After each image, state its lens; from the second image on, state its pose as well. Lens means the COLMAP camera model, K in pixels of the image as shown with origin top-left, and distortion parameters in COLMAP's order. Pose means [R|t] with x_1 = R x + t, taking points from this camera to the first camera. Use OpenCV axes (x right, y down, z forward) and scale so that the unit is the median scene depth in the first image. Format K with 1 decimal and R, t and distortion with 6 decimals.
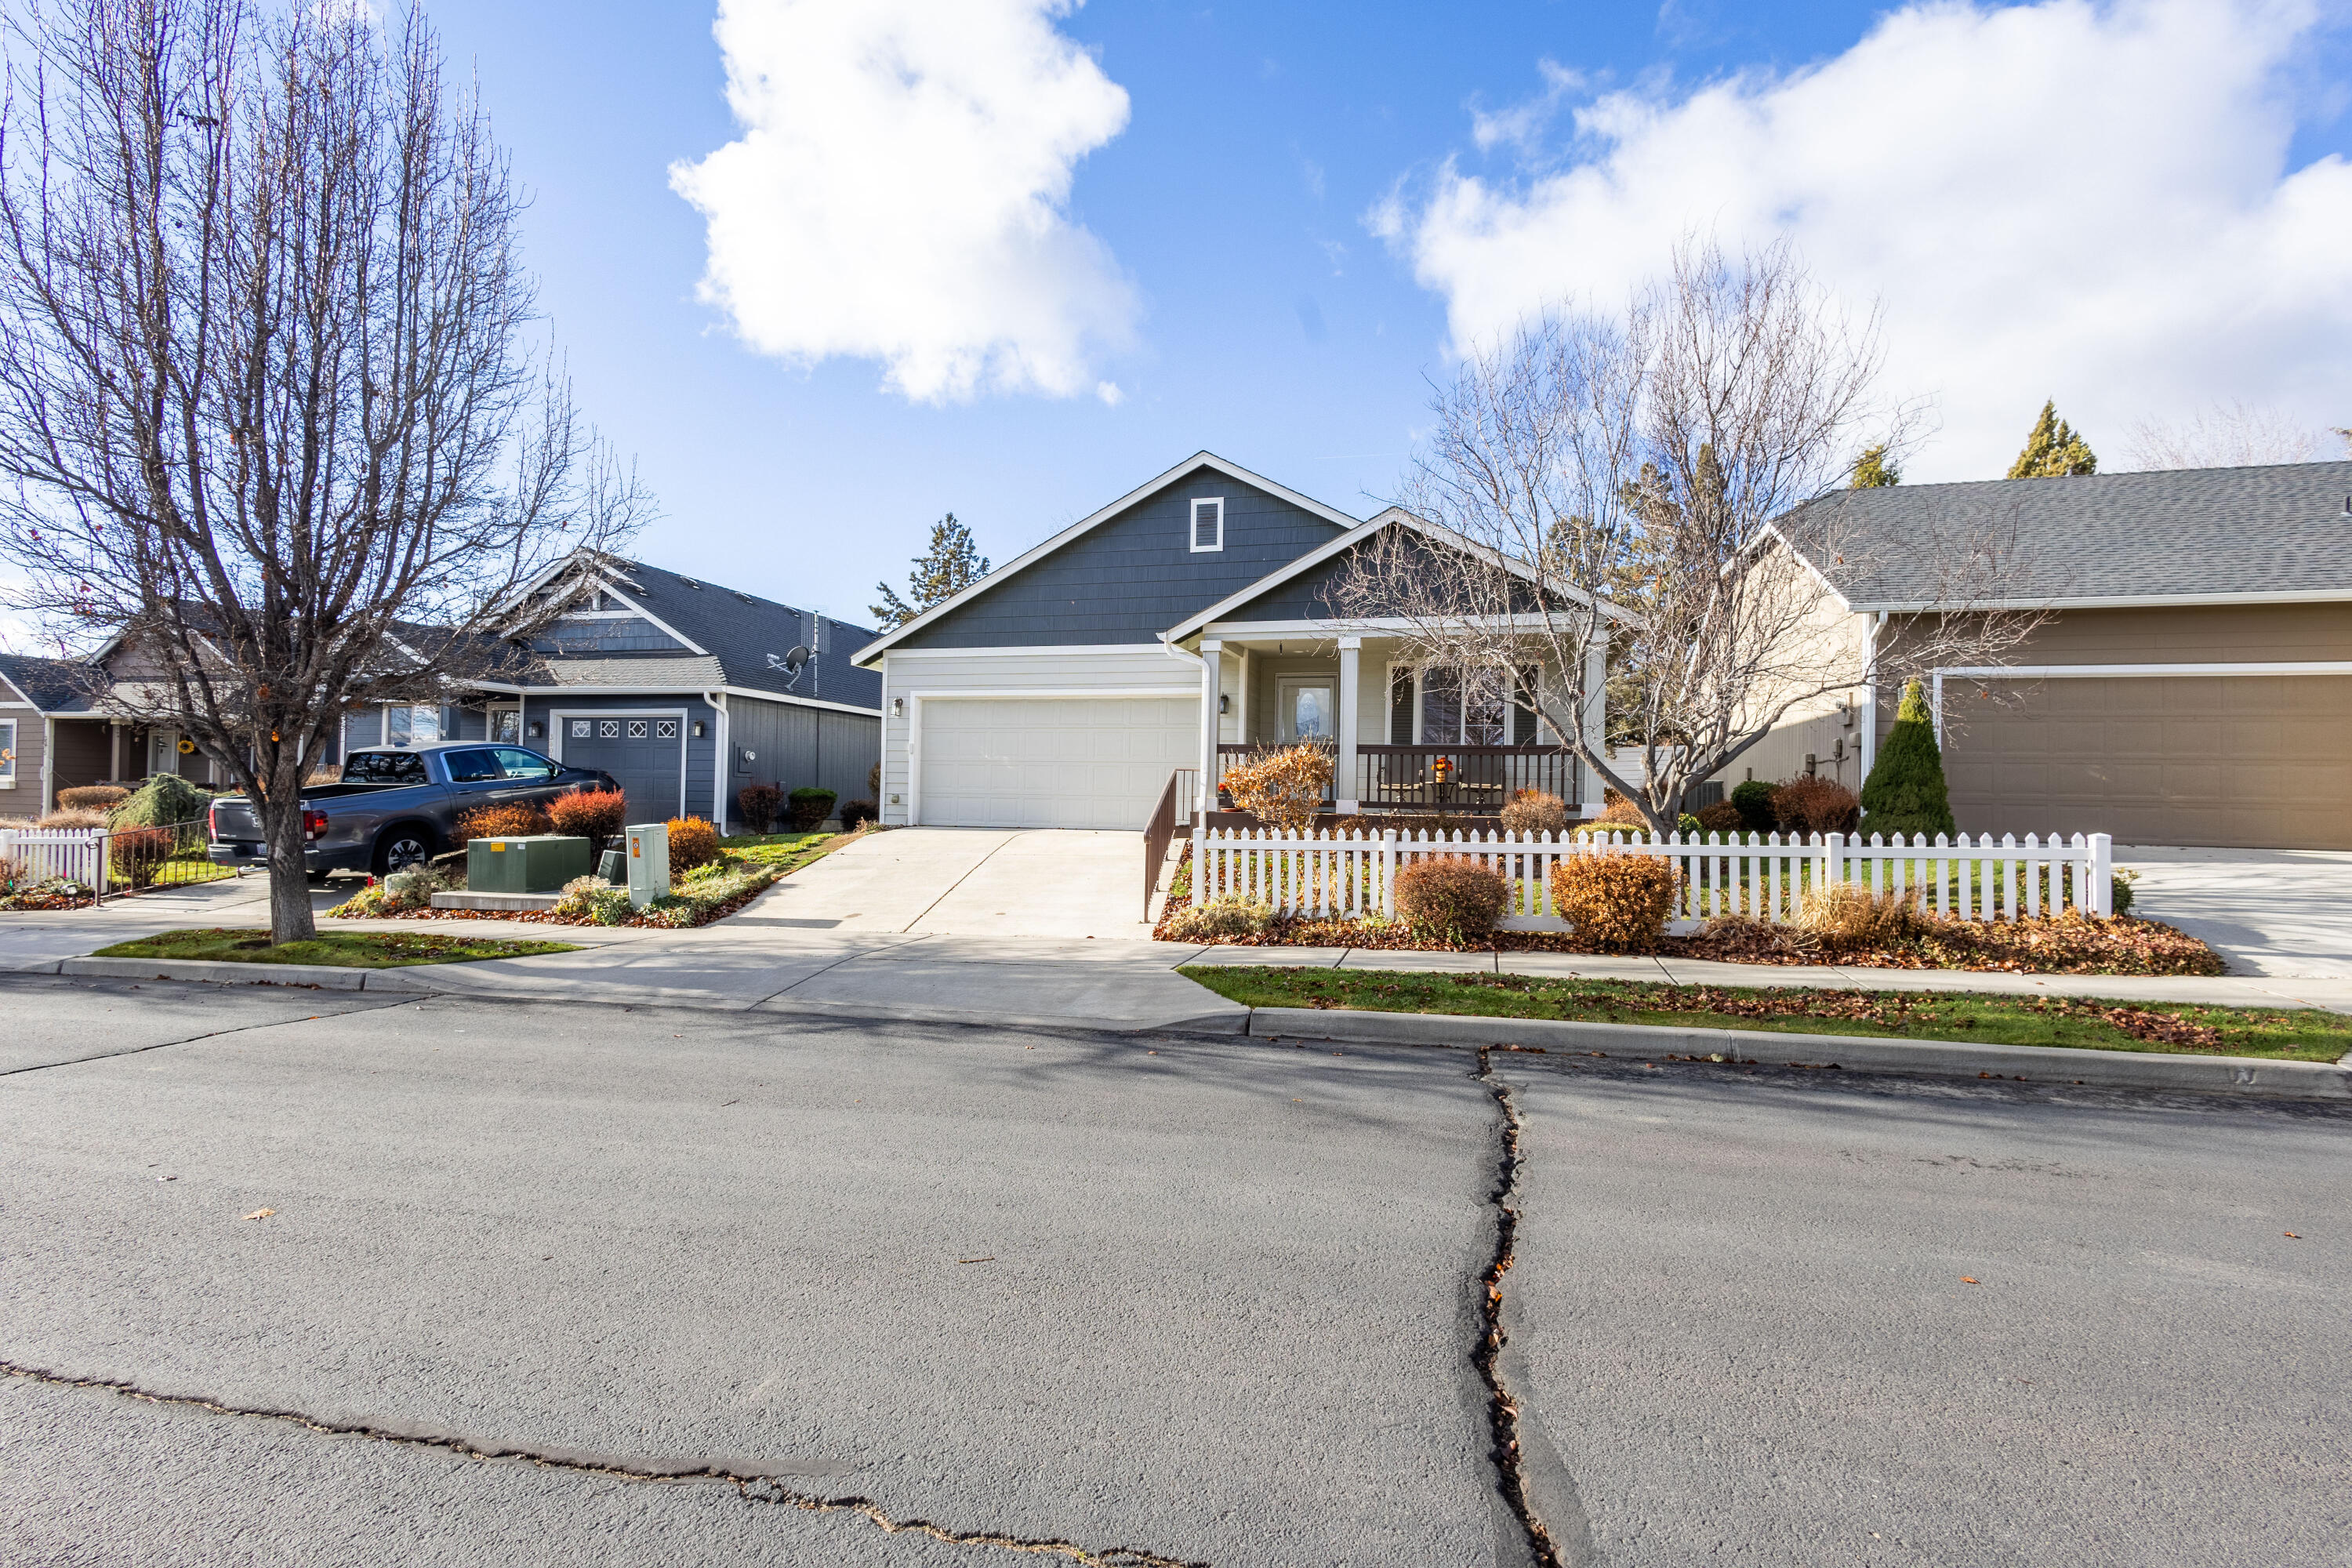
lens RADIAL K [[1076.6, 0, 1188.2], [0, 1076.6, 783.6], [0, 0, 1]] dist [0.009764, -0.001145]
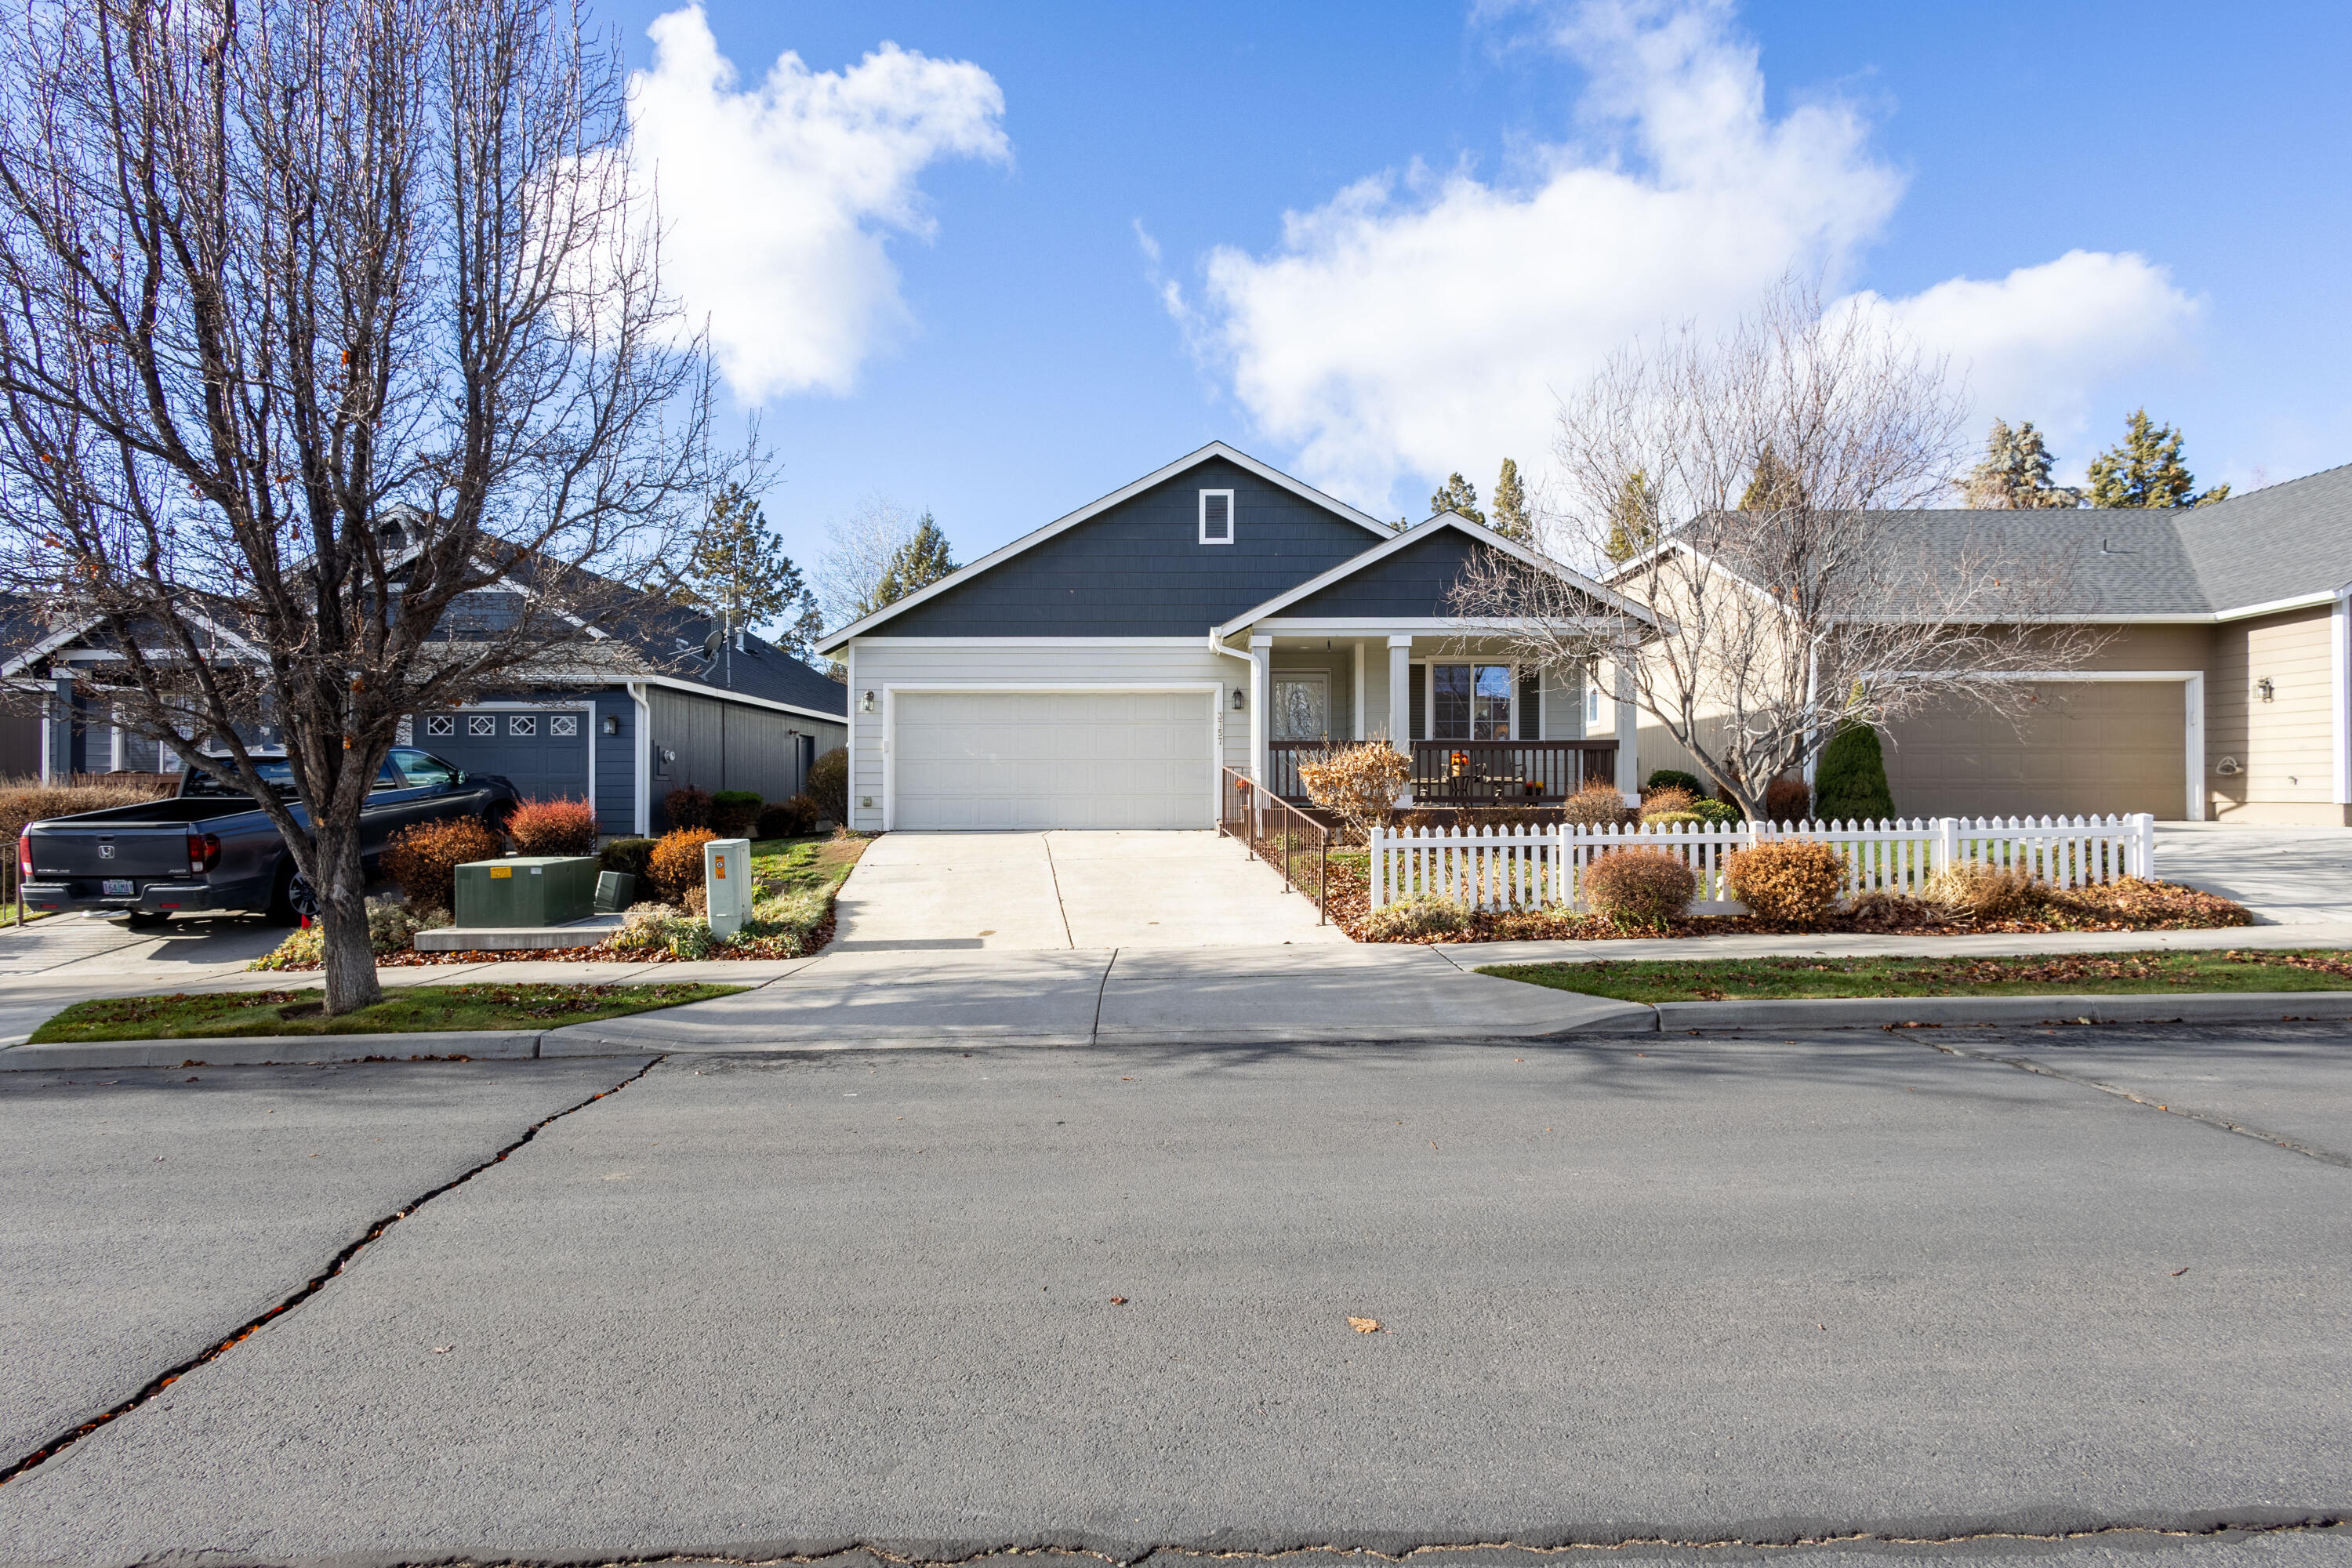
lens RADIAL K [[1085.6, 0, 1176.0], [0, 1085.6, 784.0], [0, 0, 1]] dist [0.015287, -0.000833]
pose [[0.965000, -0.016234, 0.261747, -0.308427], [0.013897, 0.999845, 0.010776, -0.008650], [-0.261882, -0.006762, 0.965076, 0.057537]]
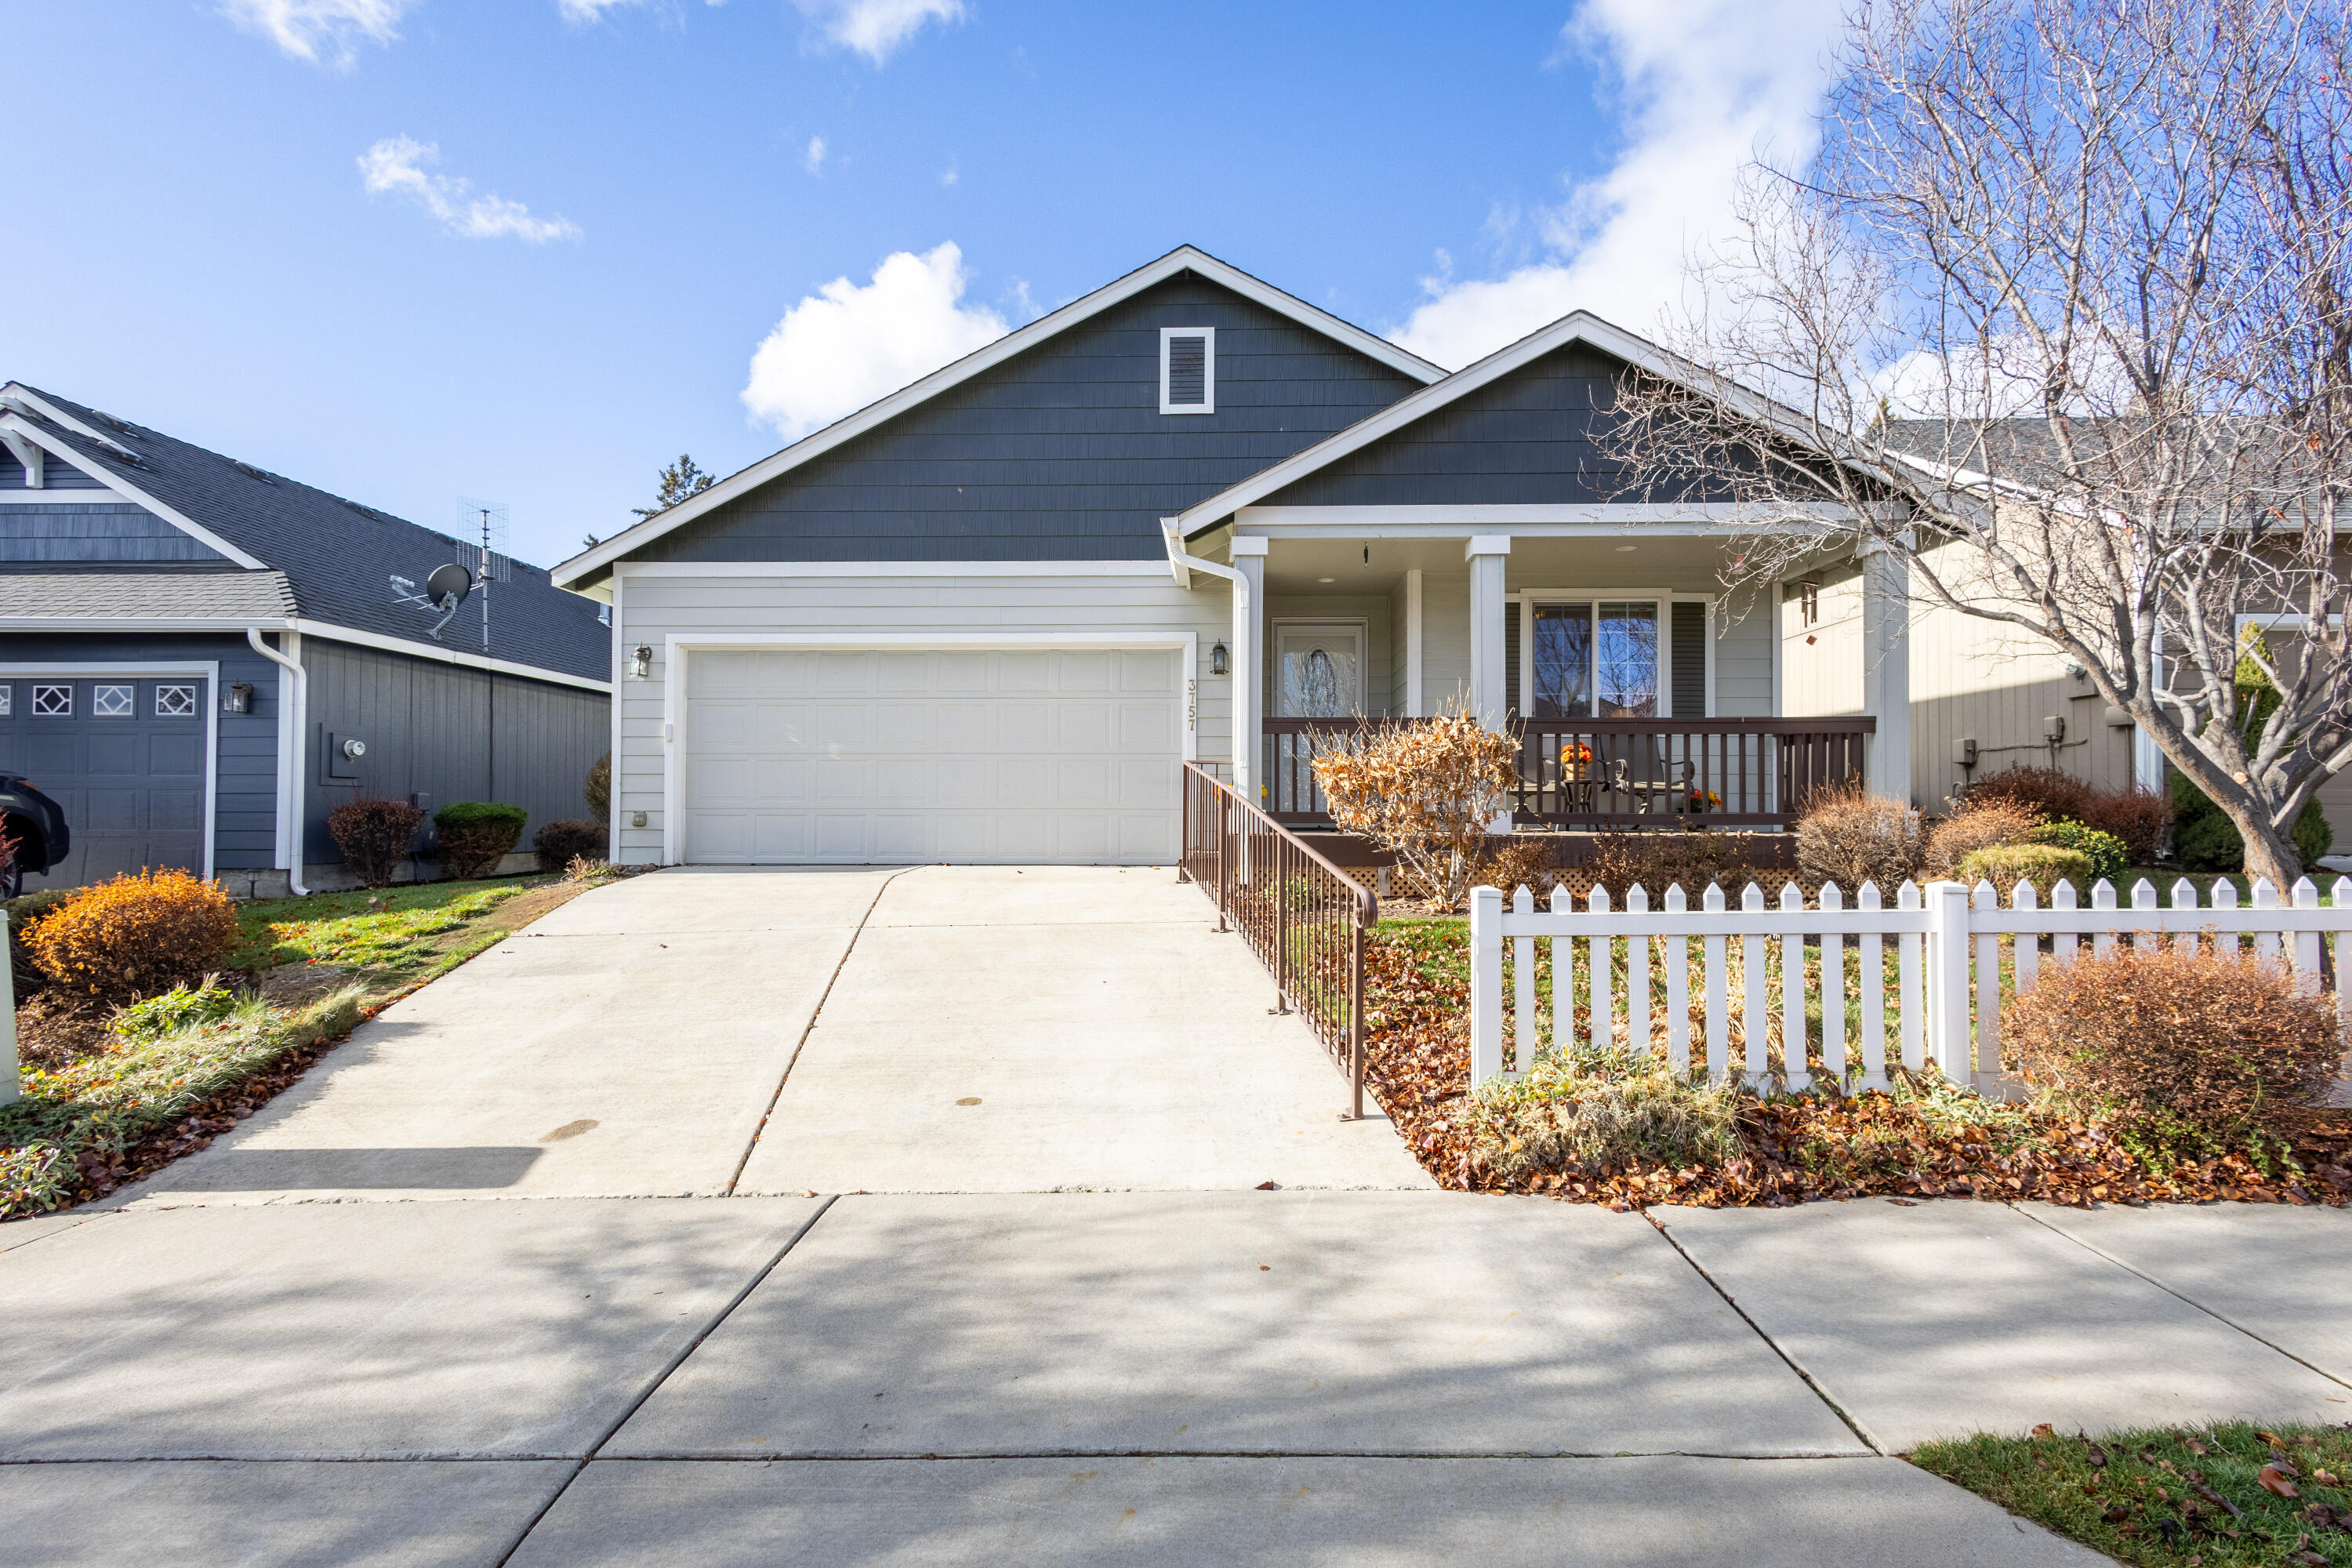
lens RADIAL K [[1050.1, 0, 1179.3], [0, 1050.1, 791.6], [0, 0, 1]] dist [0.022865, -0.009403]
pose [[0.972574, -0.011946, 0.232287, -0.143821], [0.011853, 0.999928, 0.001799, 0.001564], [-0.232292, 0.001004, 0.972646, 0.449389]]
